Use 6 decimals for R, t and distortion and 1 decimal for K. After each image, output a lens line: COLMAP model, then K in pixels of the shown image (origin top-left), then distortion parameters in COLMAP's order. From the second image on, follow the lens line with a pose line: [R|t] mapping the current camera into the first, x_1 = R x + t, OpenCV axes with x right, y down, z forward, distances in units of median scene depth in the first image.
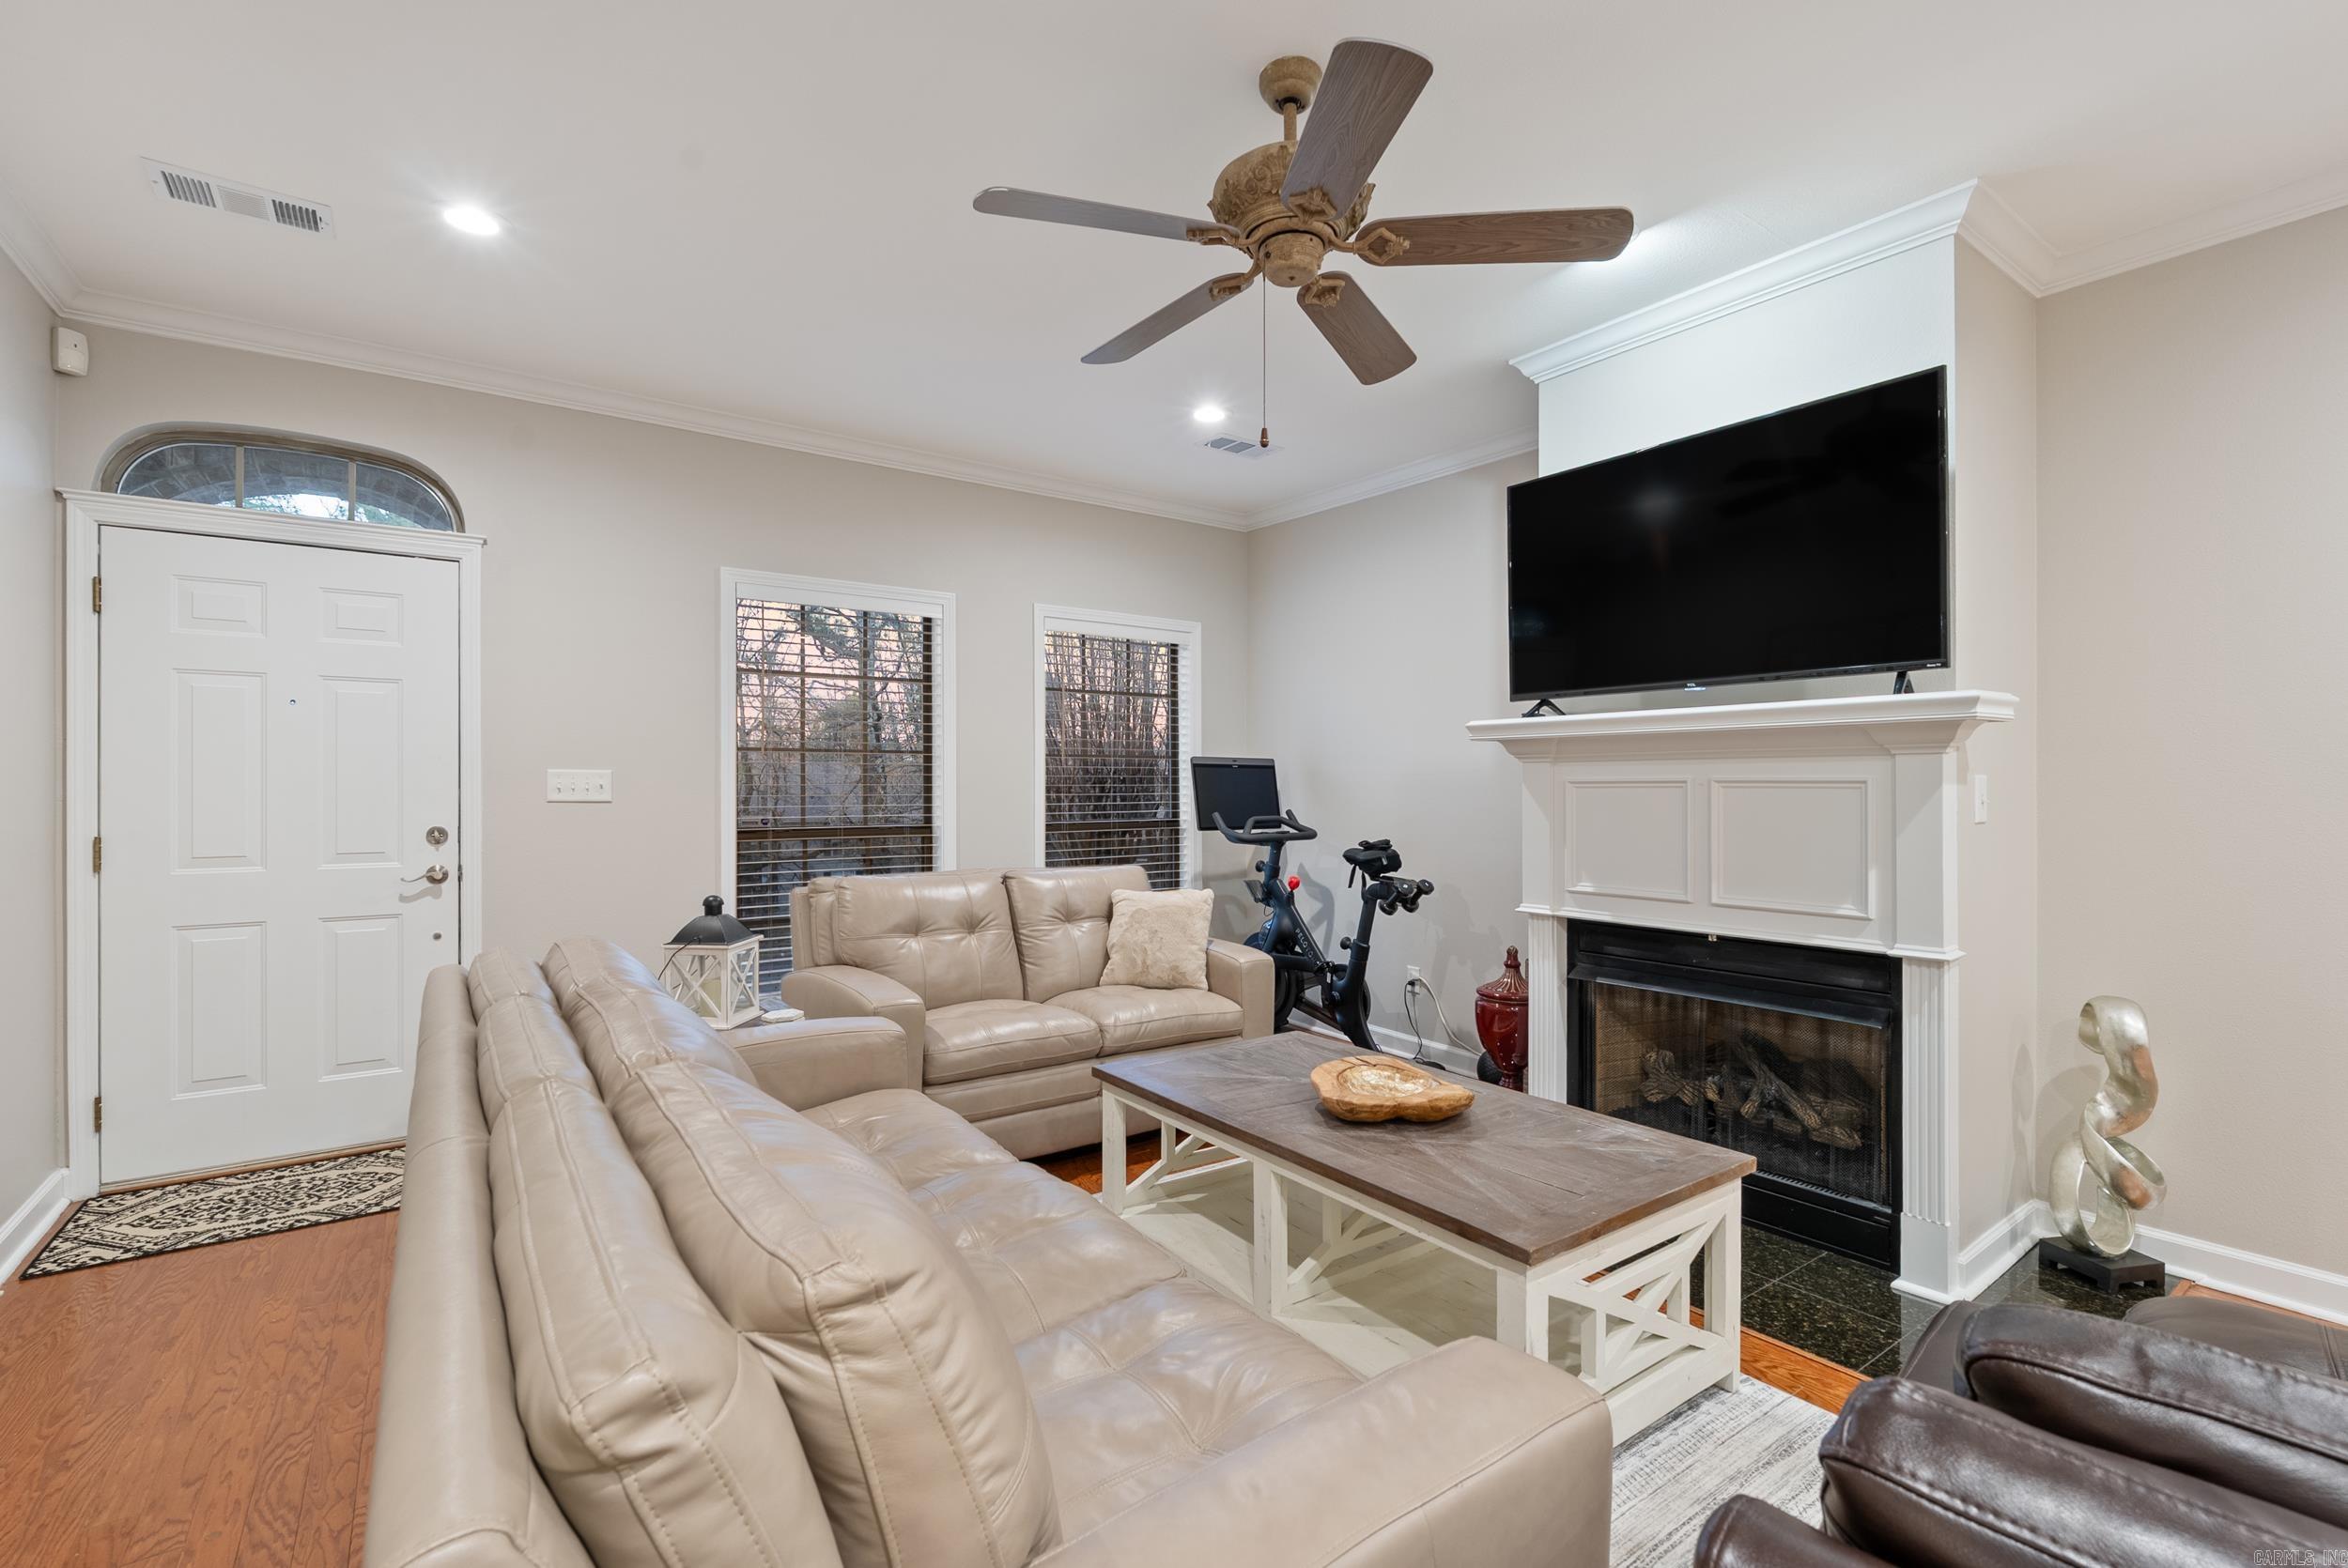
lens RADIAL K [[1034.4, 0, 1178.1], [0, 1034.4, 788.9], [0, 0, 1]] dist [-0.005769, 0.000401]
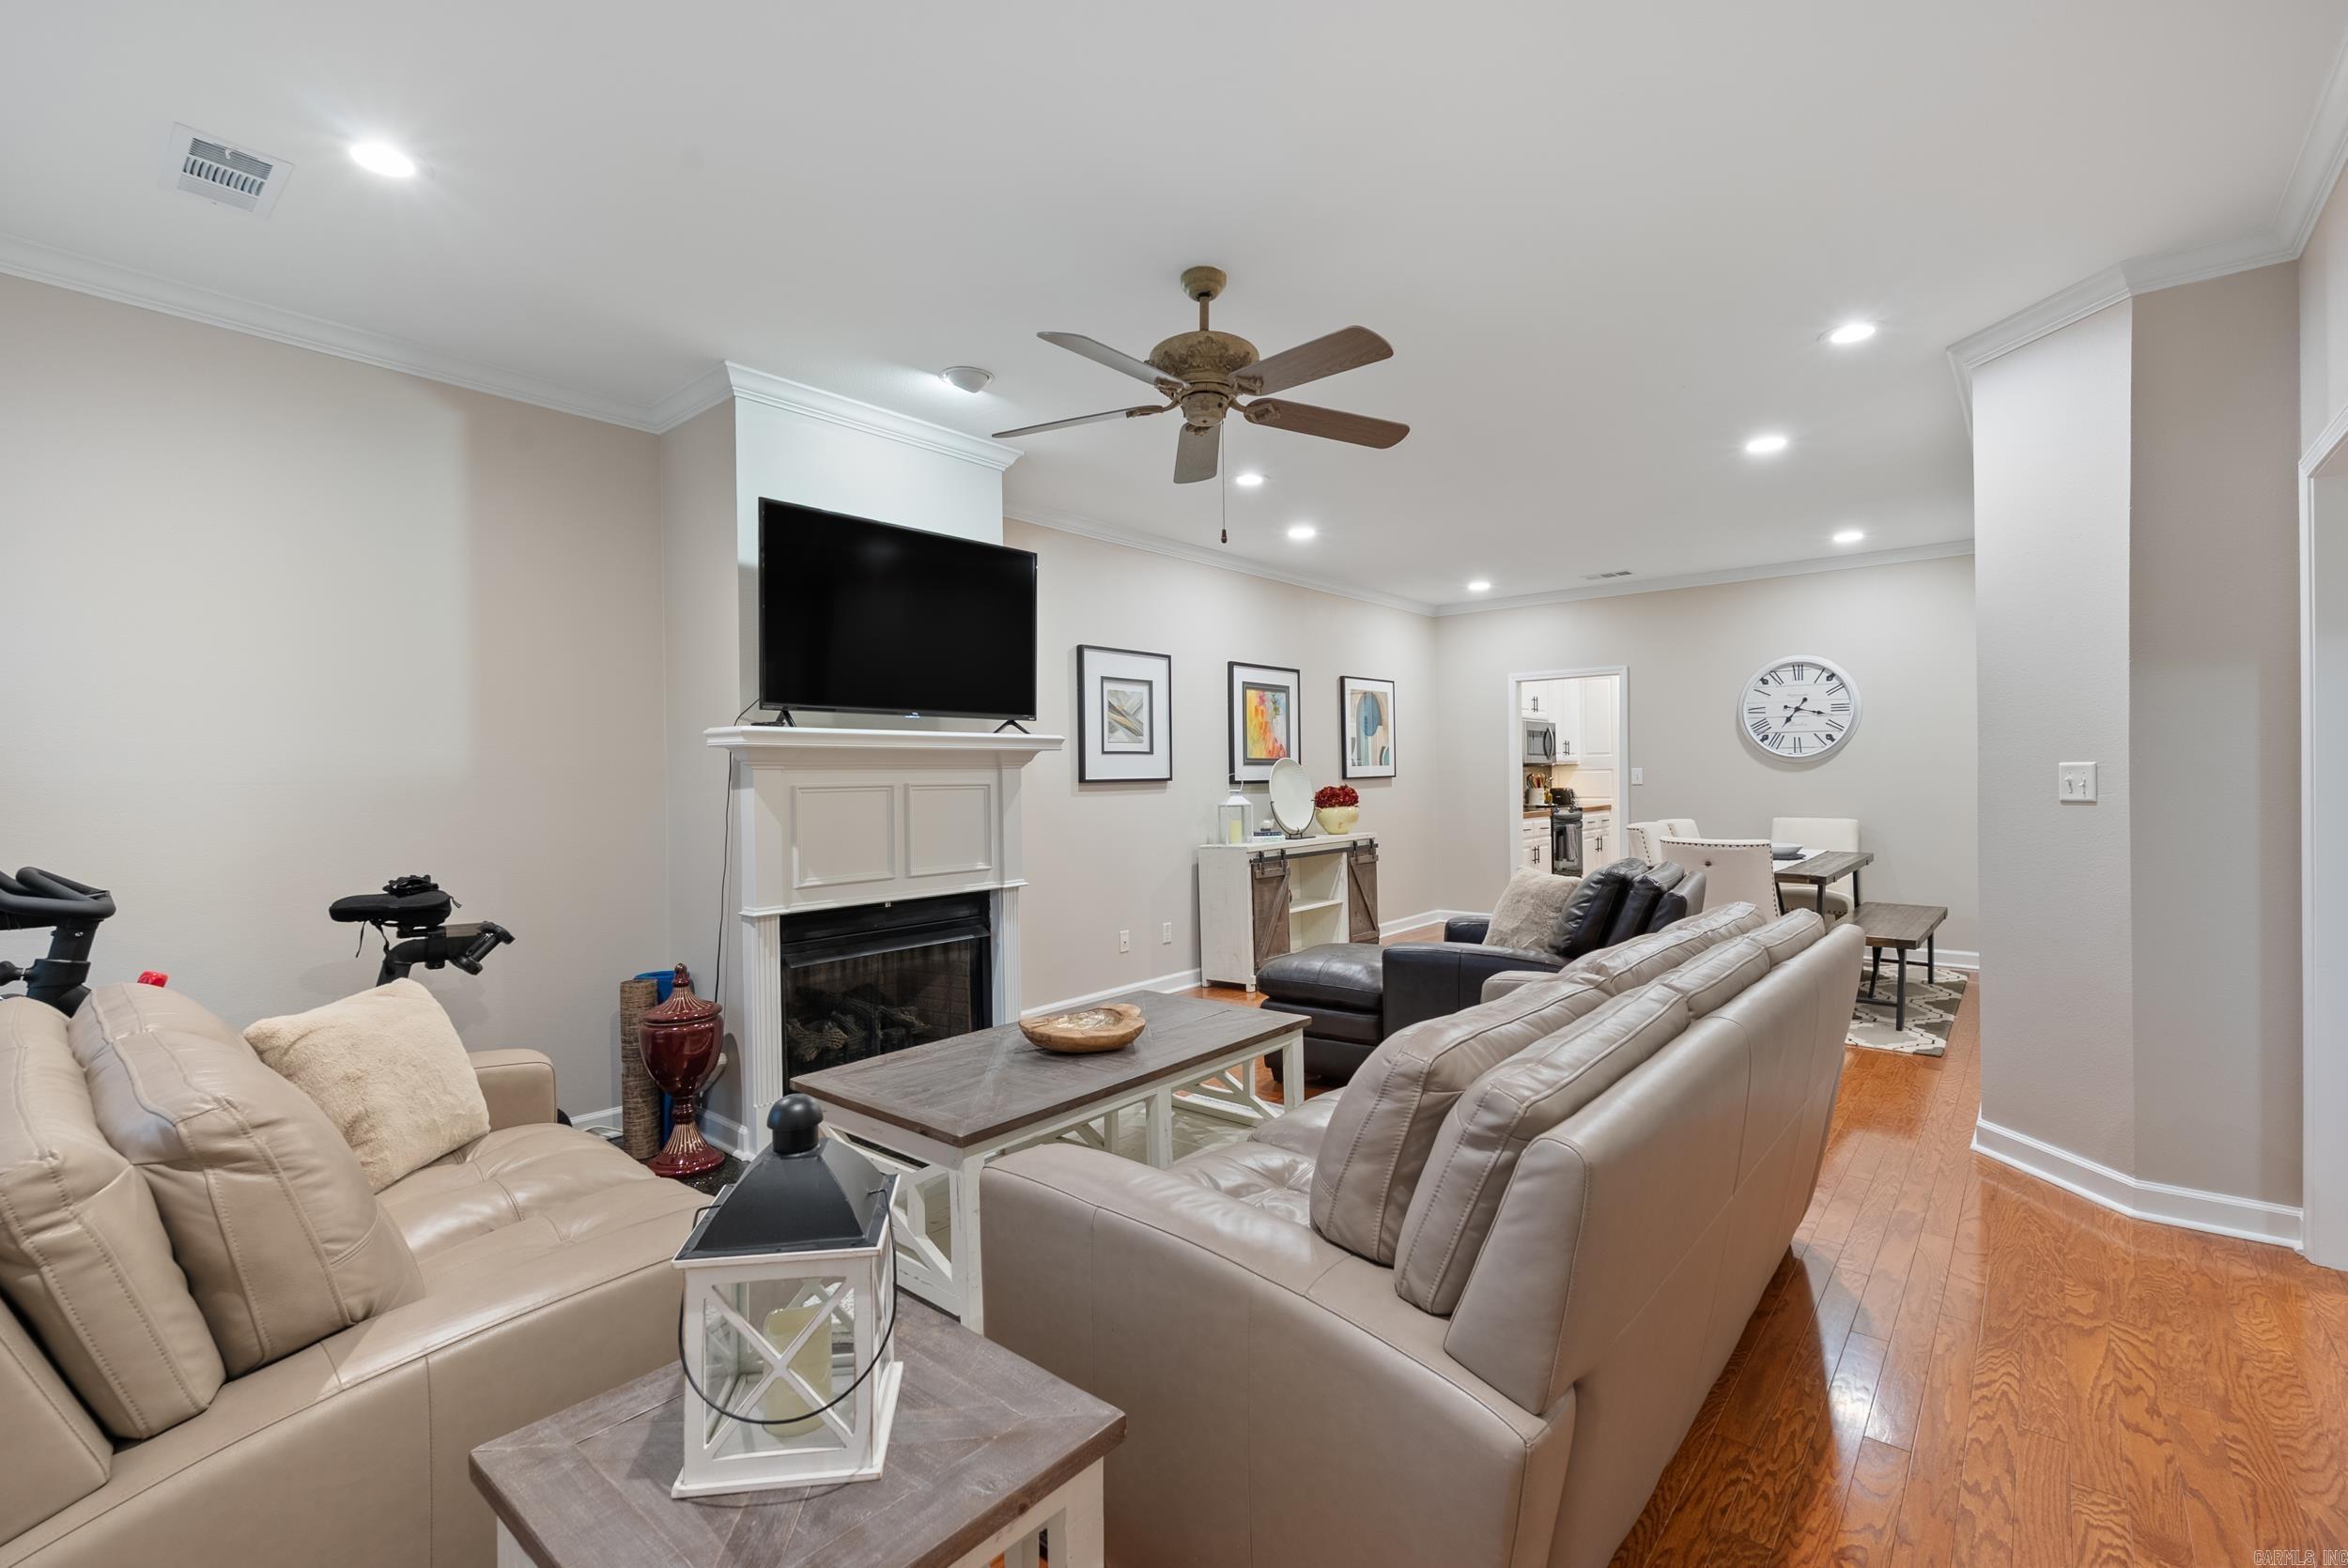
lens RADIAL K [[1034.4, 0, 1178.1], [0, 1034.4, 788.9], [0, 0, 1]] dist [-0.005769, 0.000401]
pose [[-0.240888, -0.006097, 0.970534, -0.813168], [0.018013, 0.999780, 0.010752, -0.010417], [-0.970386, 0.020072, -0.240725, 0.909997]]
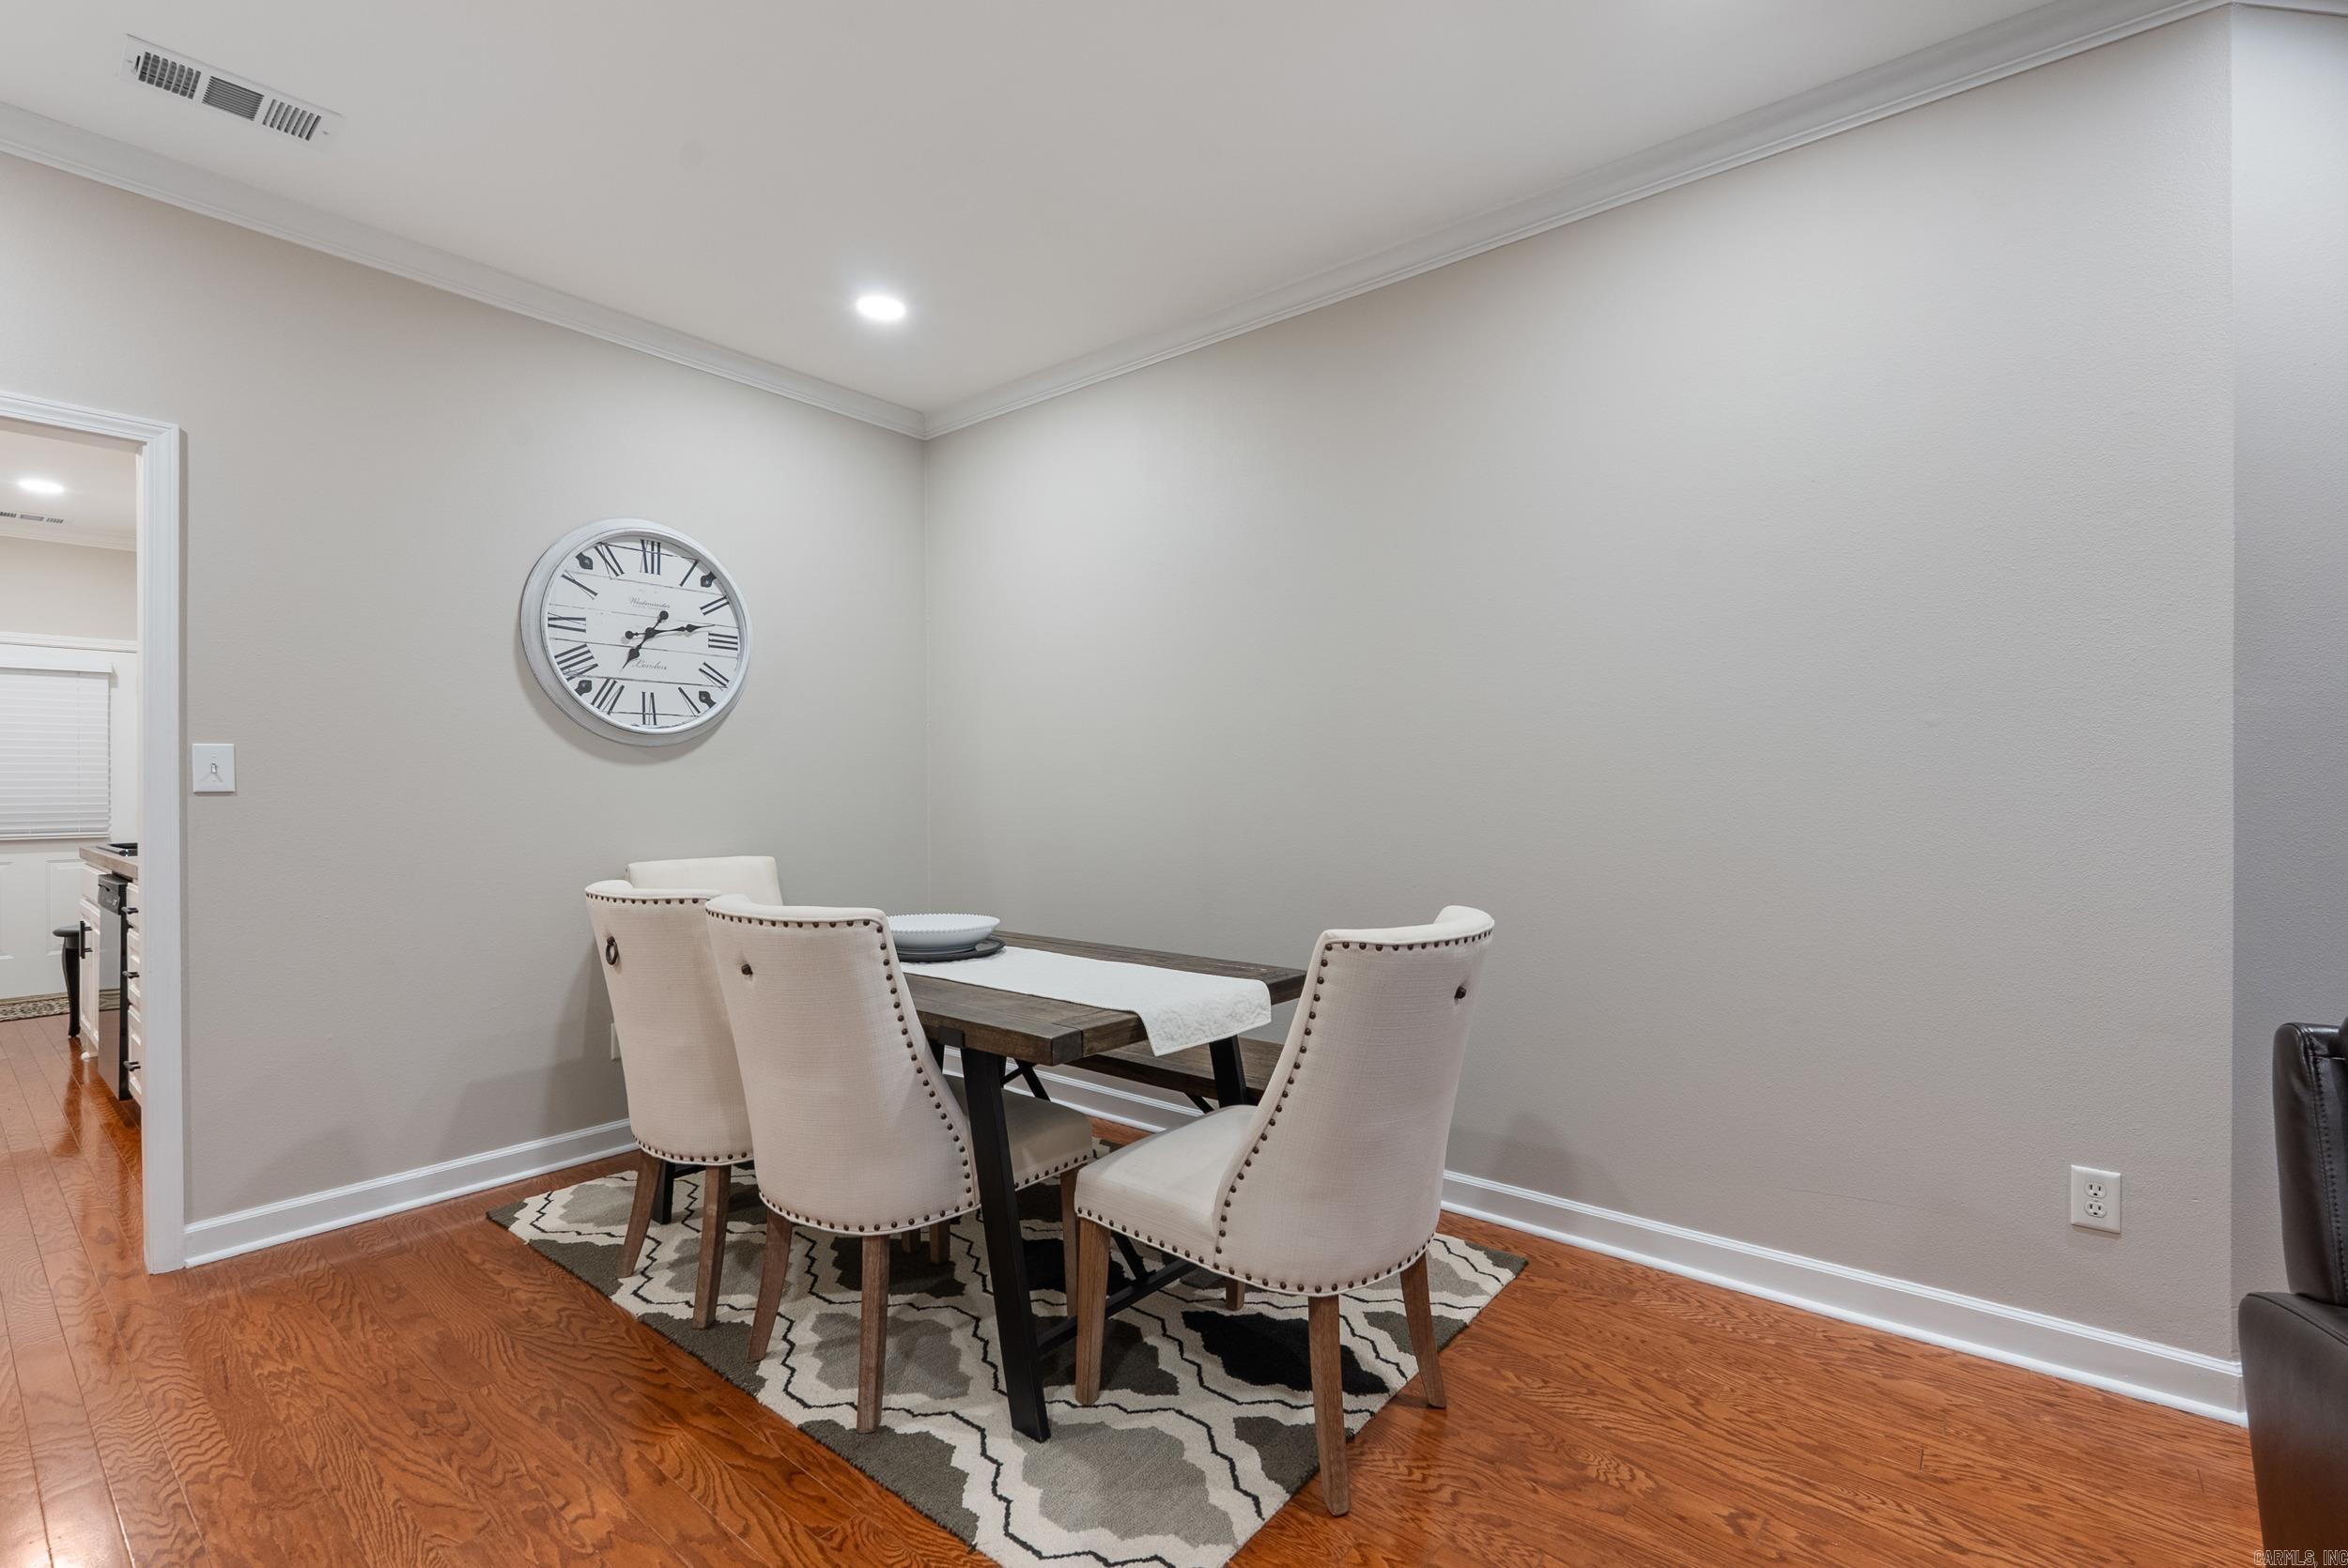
lens RADIAL K [[1040.5, 0, 1176.7], [0, 1040.5, 785.3], [0, 0, 1]] dist [-0.004407, 0.000381]
pose [[-0.965135, 0.006240, -0.261679, 0.792082], [0.005739, 0.999980, 0.002678, 0.022485], [0.261690, 0.001083, -0.965151, 0.246866]]
